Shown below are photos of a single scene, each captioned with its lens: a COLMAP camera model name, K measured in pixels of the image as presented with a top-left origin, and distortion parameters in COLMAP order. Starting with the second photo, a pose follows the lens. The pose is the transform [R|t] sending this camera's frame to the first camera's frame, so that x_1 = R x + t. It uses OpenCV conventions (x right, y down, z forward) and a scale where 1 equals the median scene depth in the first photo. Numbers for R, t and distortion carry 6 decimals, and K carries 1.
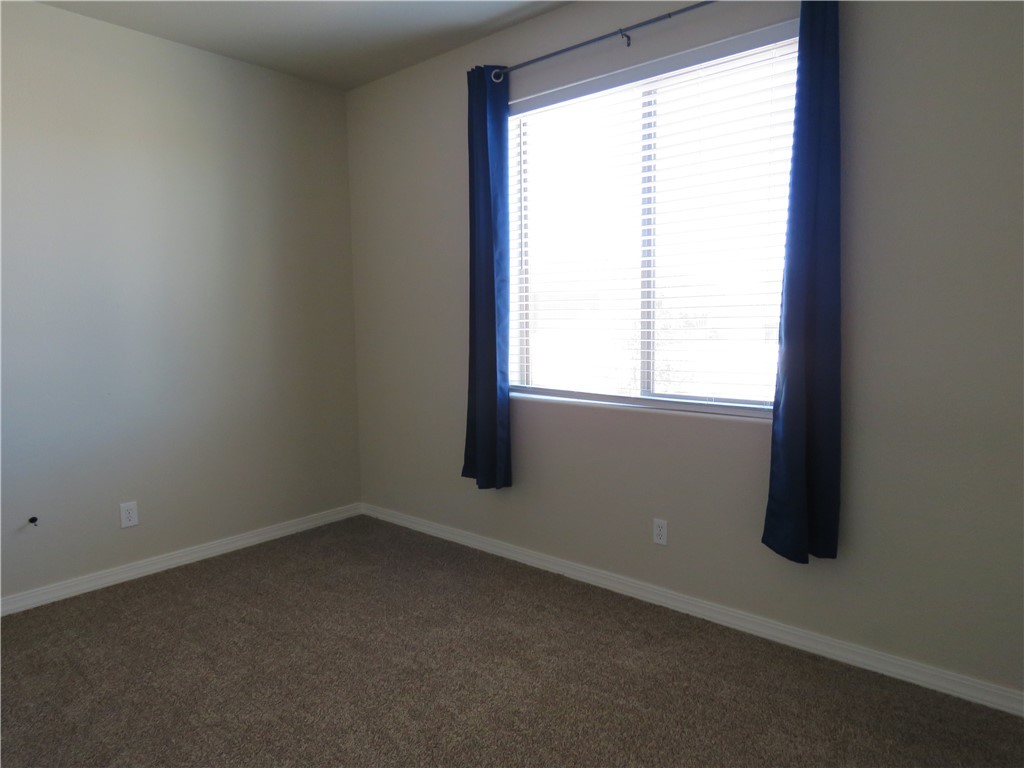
lens RADIAL K [[660.2, 0, 513.6], [0, 660.2, 382.8], [0, 0, 1]] dist [0.015677, 0.000947]
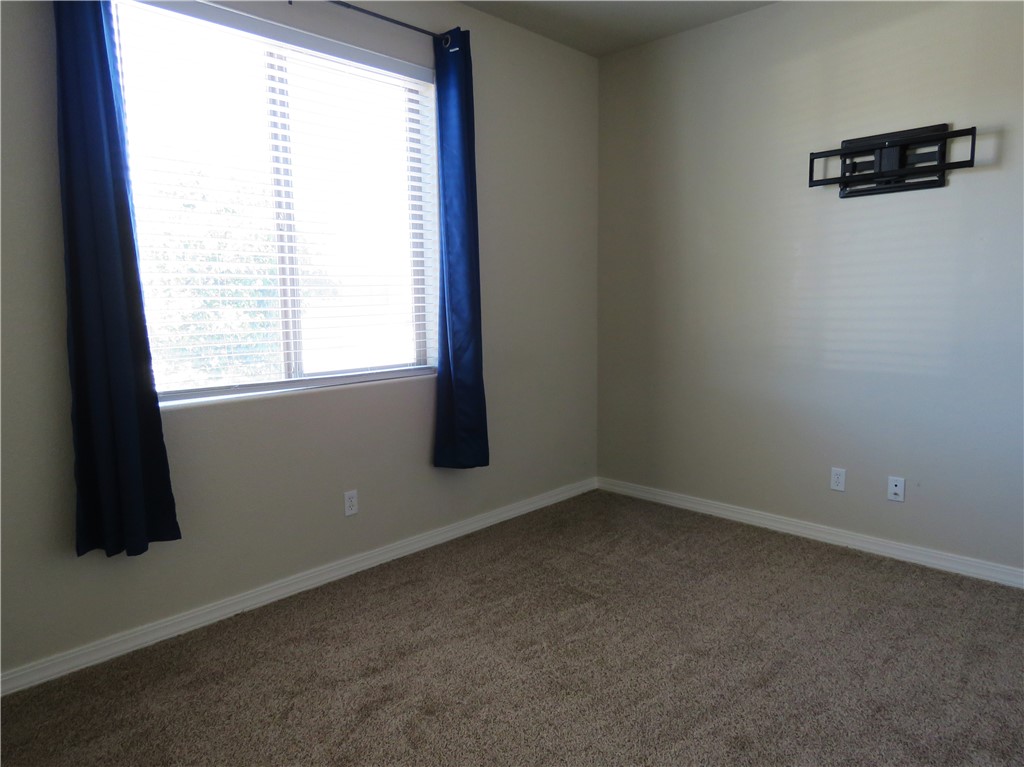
lens RADIAL K [[660.2, 0, 515.8], [0, 660.2, 382.0], [0, 0, 1]] dist [0.015677, 0.000947]
pose [[0.066513, -0.116860, 0.990919, -0.764990], [0.116148, 0.987273, 0.108634, -0.044151], [-0.991002, 0.107868, 0.079240, 0.641419]]
